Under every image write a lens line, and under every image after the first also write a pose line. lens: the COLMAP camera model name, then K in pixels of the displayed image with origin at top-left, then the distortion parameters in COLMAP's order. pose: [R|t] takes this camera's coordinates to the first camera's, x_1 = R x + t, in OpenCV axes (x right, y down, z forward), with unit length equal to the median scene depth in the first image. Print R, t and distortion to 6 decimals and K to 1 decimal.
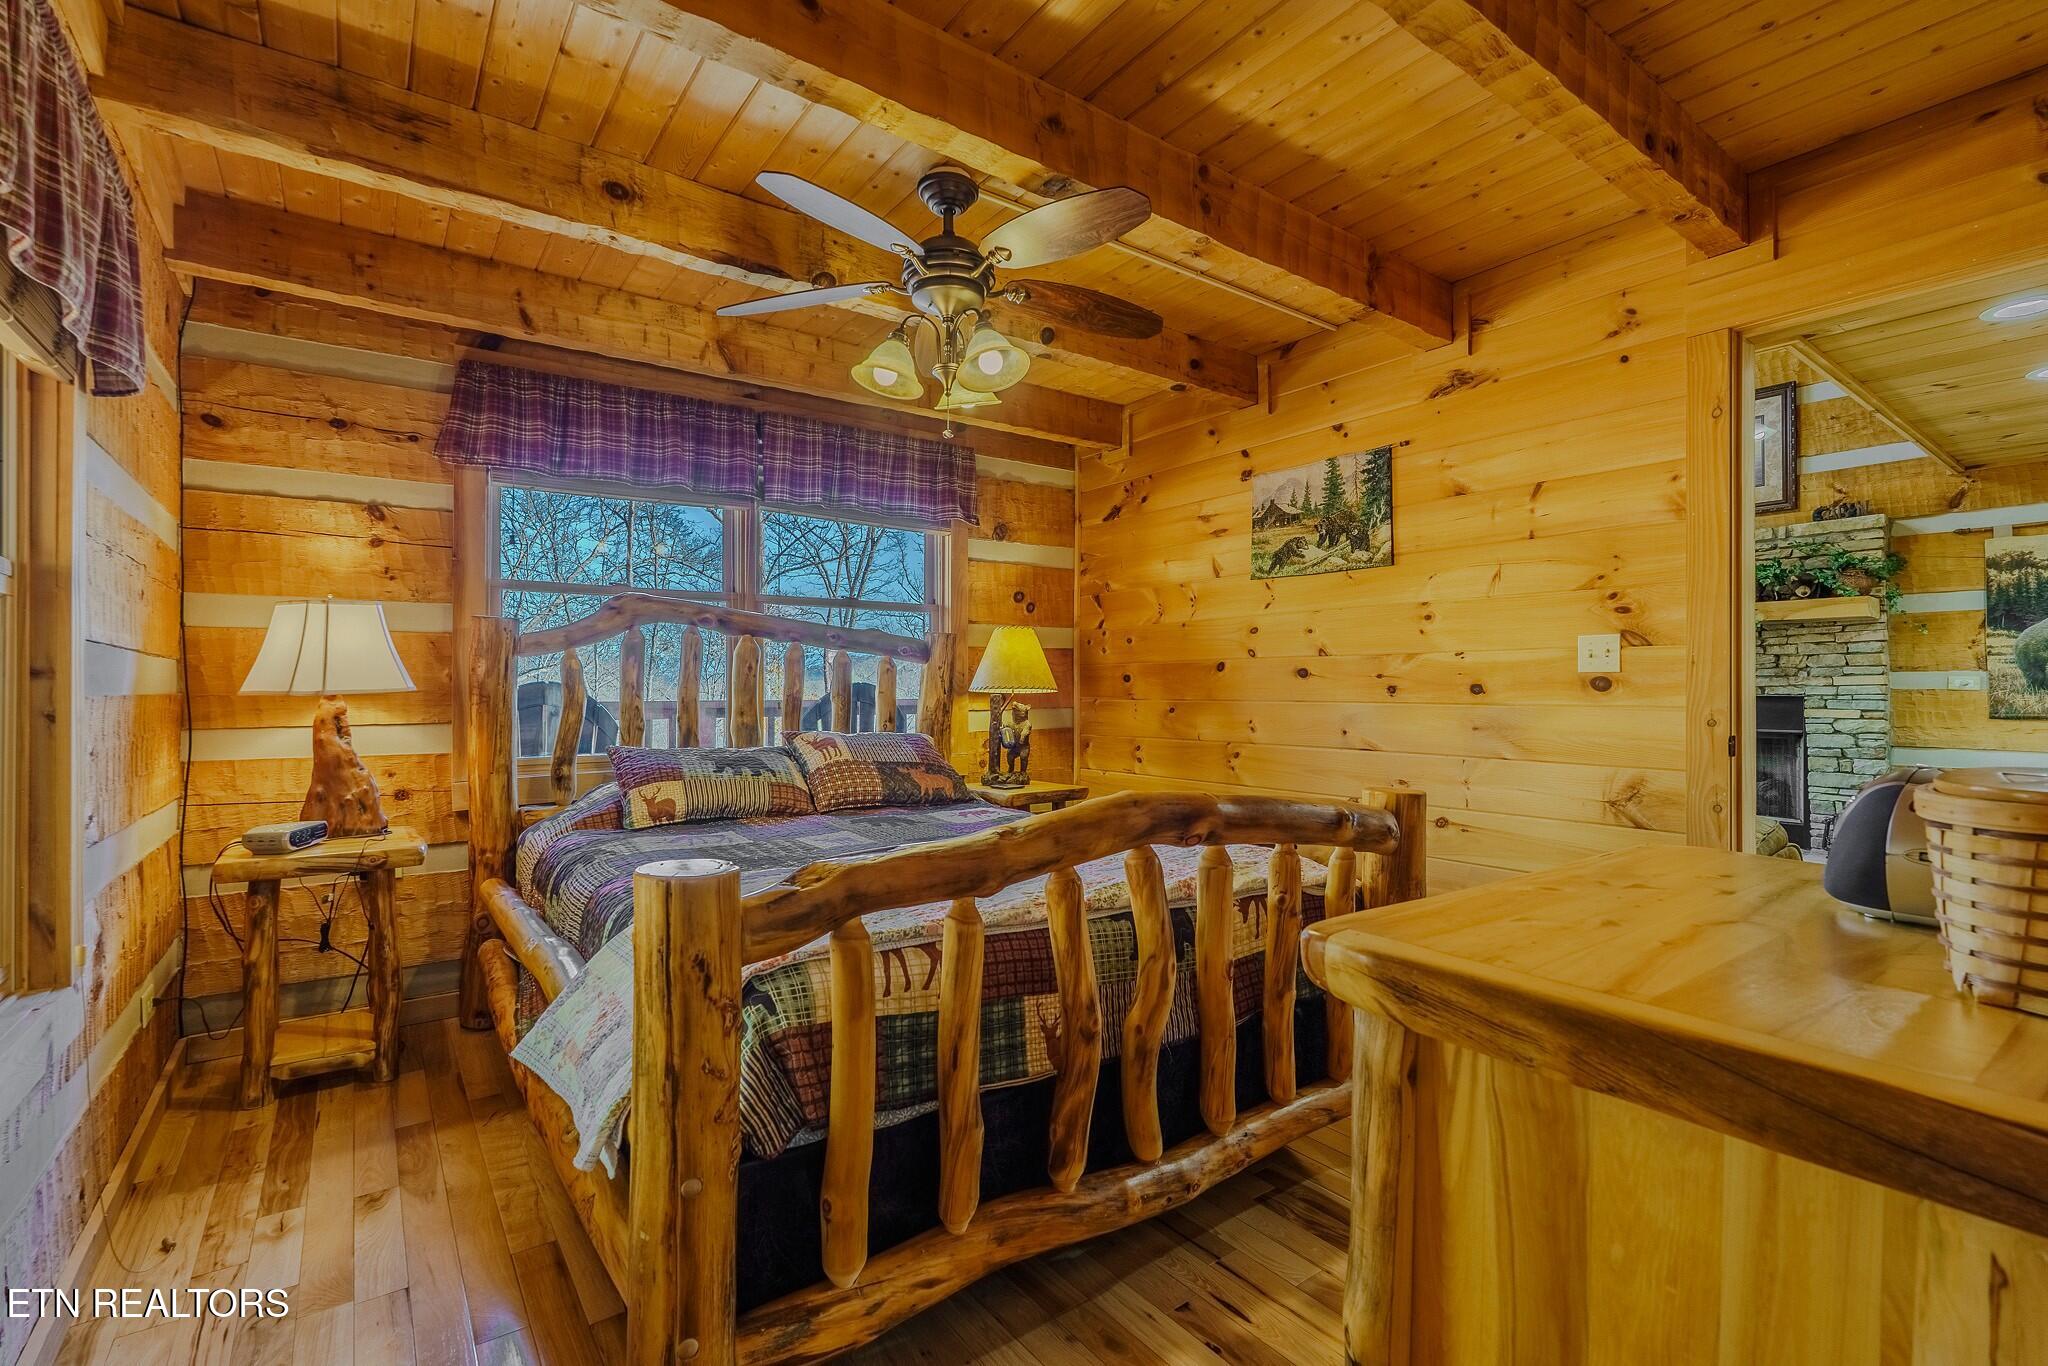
lens RADIAL K [[922.2, 0, 1019.5], [0, 922.2, 675.7], [0, 0, 1]] dist [-0.002710, 0.000080]
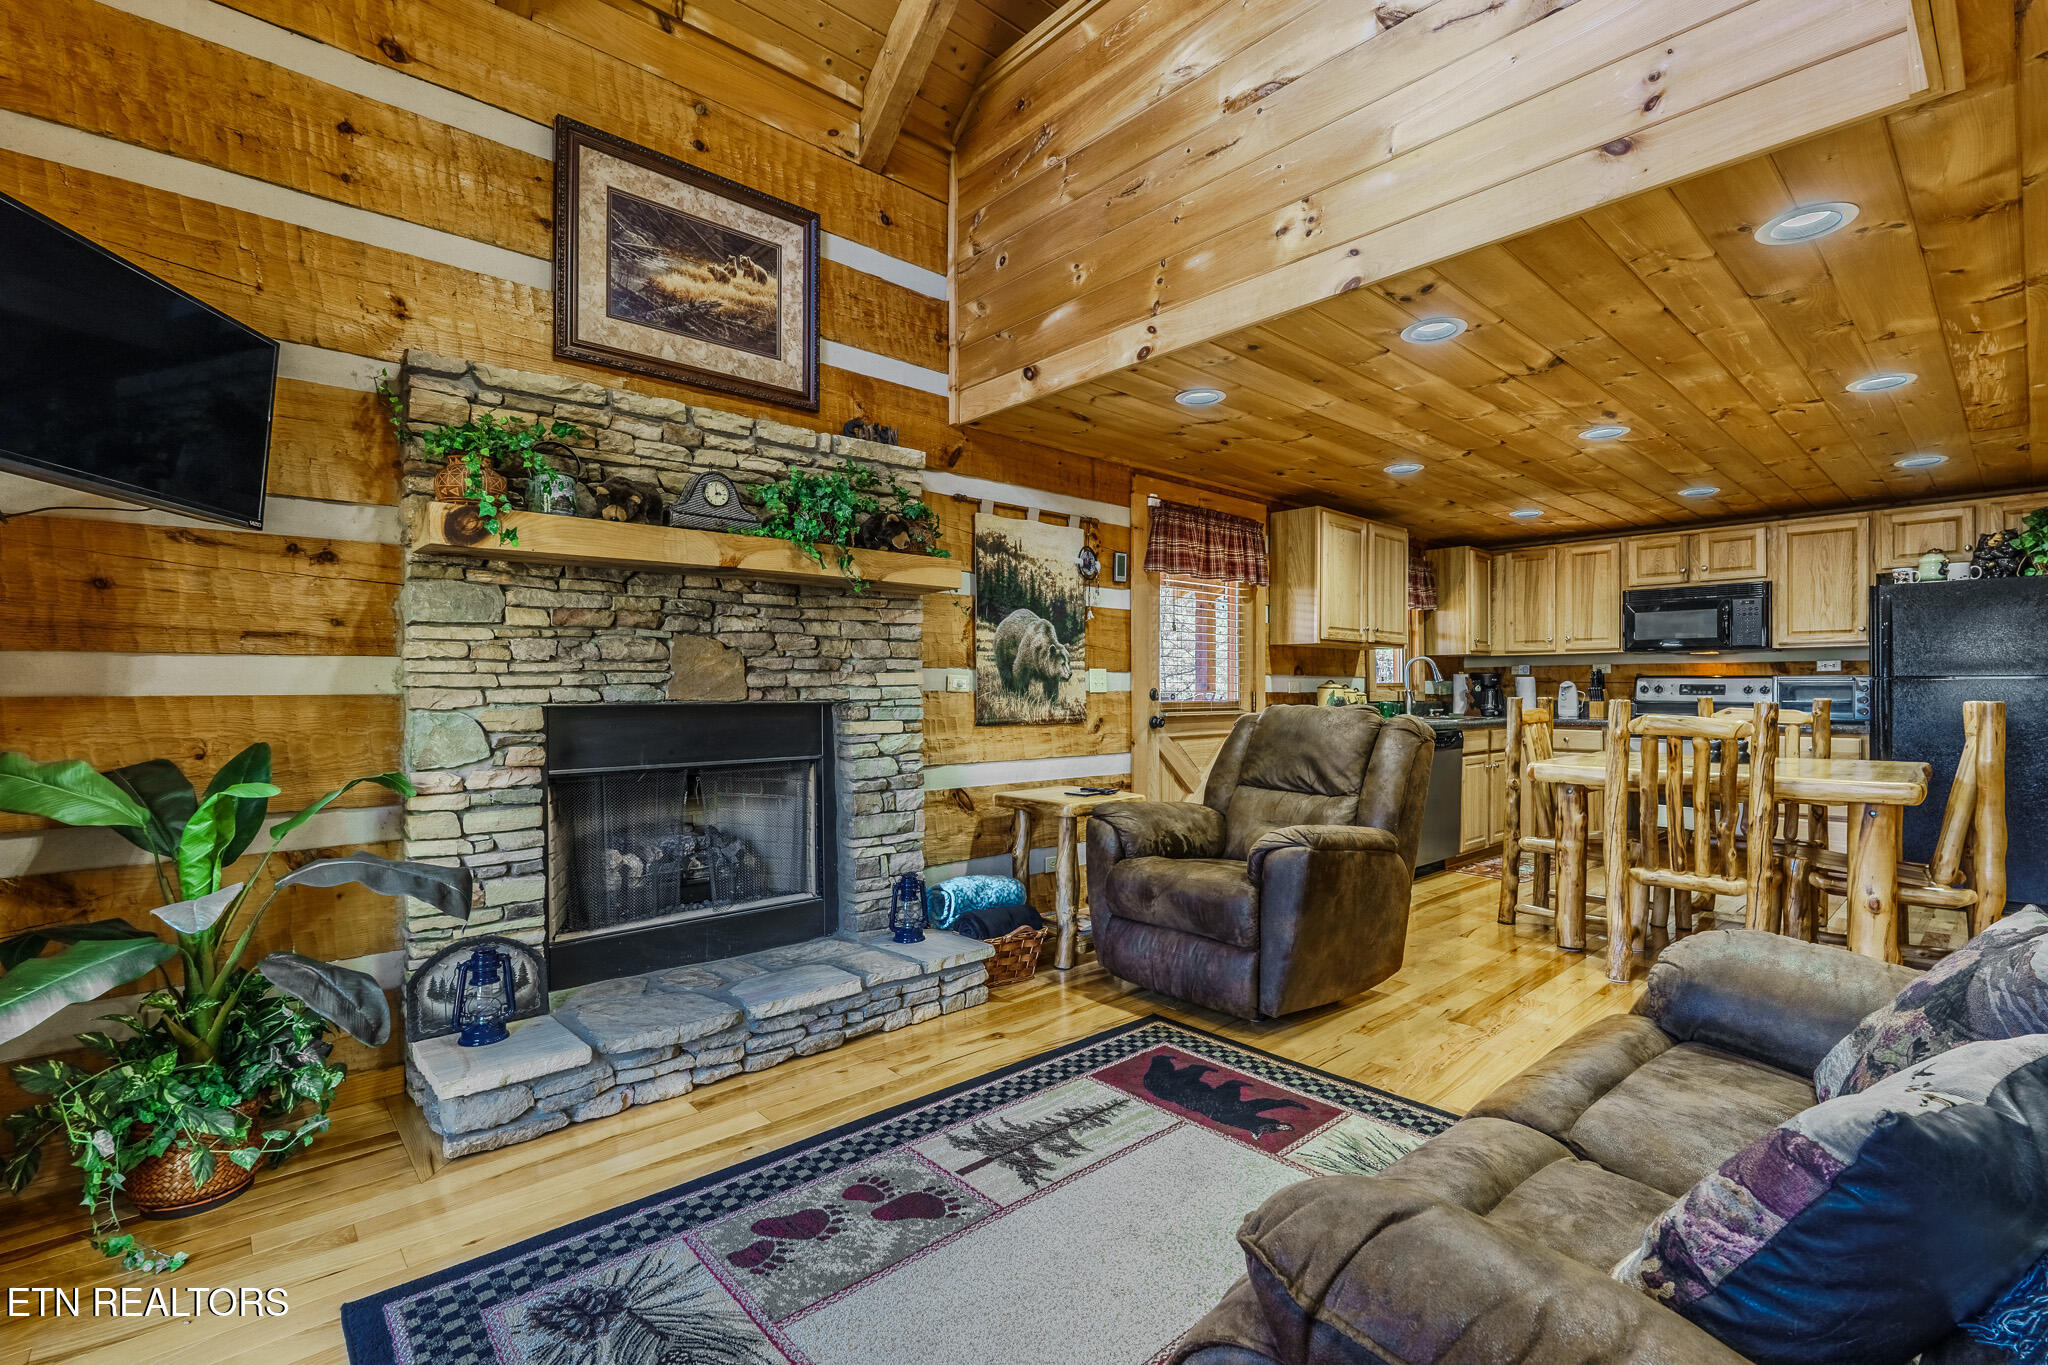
lens RADIAL K [[911.7, 0, 1024.2], [0, 911.7, 686.2], [0, 0, 1]] dist [-0.006143, 0.000659]
pose [[-0.102911, 0.001949, 0.994689, 0.215003], [-0.013419, 0.999904, -0.003348, 0.012395], [-0.994600, -0.013692, -0.102875, 1.023495]]
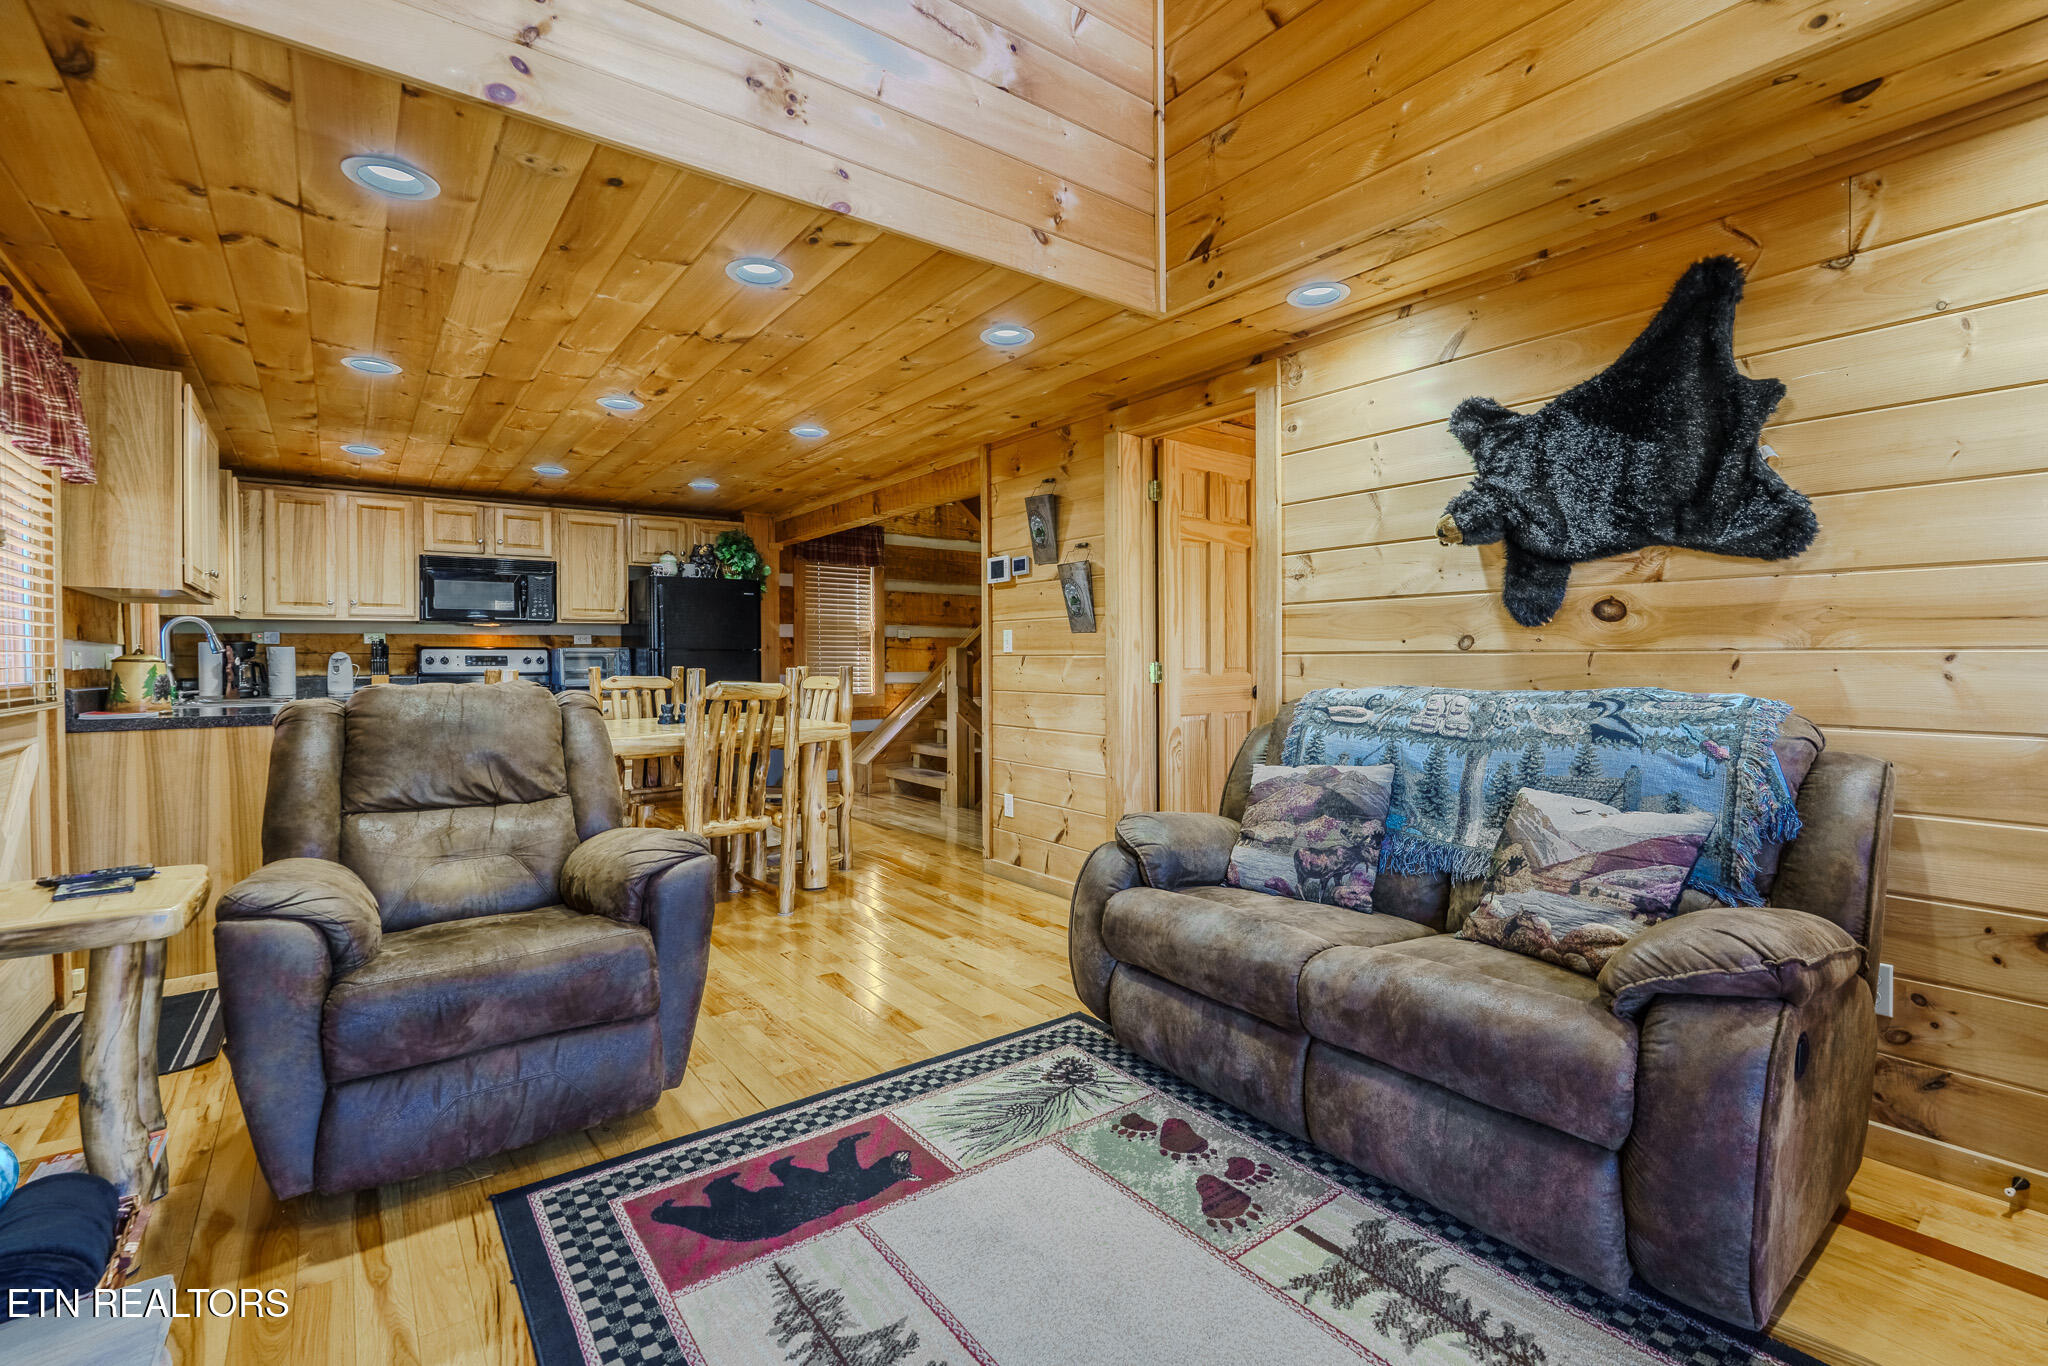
lens RADIAL K [[922.2, 0, 1019.5], [0, 922.2, 675.7], [0, 0, 1]] dist [-0.002710, 0.000080]
pose [[-0.999899, 0.005258, -0.013241, 0.635546], [0.005160, 0.999959, 0.007437, 0.015518], [0.013280, 0.007368, -0.999885, 1.265833]]
